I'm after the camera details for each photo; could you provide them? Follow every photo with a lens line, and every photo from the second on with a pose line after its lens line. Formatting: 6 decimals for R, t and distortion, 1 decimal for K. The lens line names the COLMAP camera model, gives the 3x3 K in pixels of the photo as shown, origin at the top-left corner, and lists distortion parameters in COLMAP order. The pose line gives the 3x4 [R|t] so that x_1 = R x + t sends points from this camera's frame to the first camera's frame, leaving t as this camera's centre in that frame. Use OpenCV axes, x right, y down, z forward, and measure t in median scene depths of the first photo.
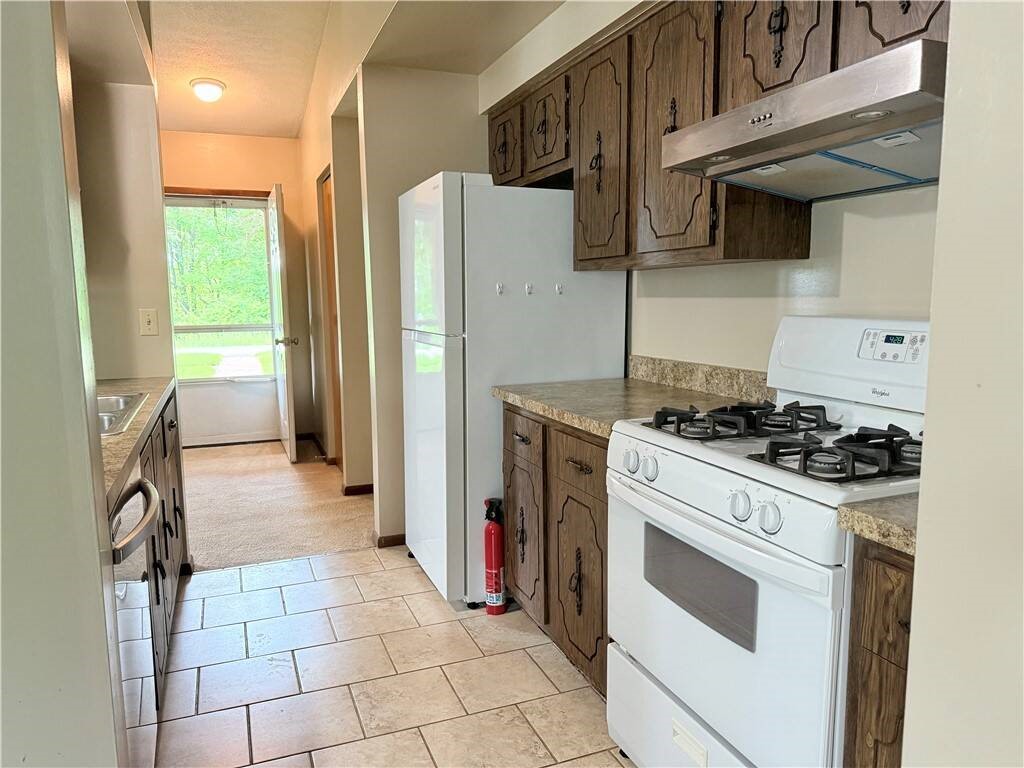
lens RADIAL K [[740.0, 0, 512.0], [0, 740.0, 384.0], [0, 0, 1]] dist [0.008199, -0.001263]
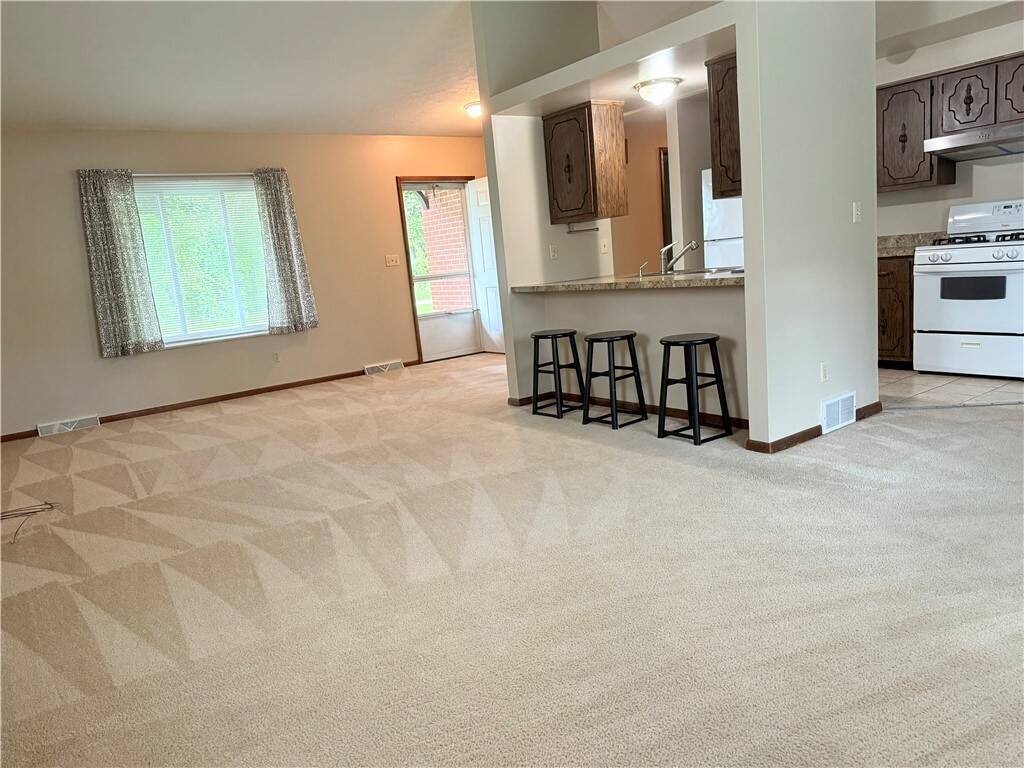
lens RADIAL K [[740.0, 0, 512.0], [0, 740.0, 384.0], [0, 0, 1]] dist [0.008199, -0.001263]
pose [[0.967089, -0.126337, 0.220855, -1.875644], [0.117509, 0.991671, 0.052721, 0.219993], [-0.225677, -0.025033, 0.973881, -1.275377]]
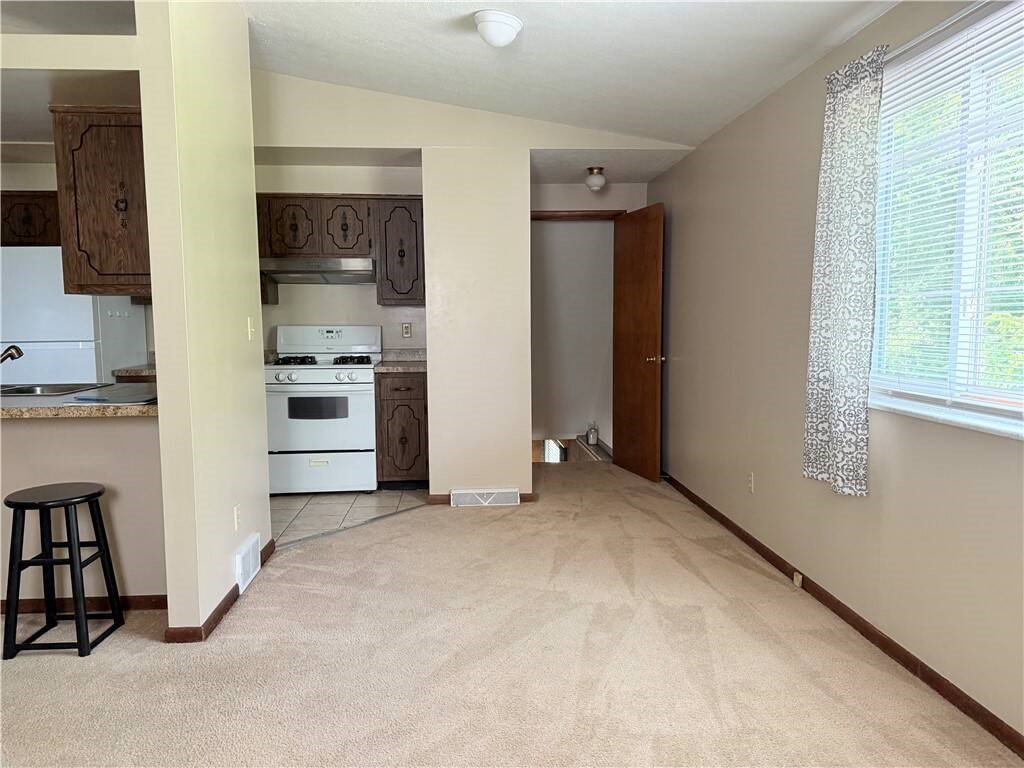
lens RADIAL K [[730.8, 0, 509.0], [0, 730.8, 377.6], [0, 0, 1]] dist [0.050399, -0.075886]
pose [[0.333253, -0.076065, 0.939764, -1.913640], [0.133656, 0.990486, 0.032774, 0.116512], [-0.933316, 0.114683, 0.340249, -0.661093]]
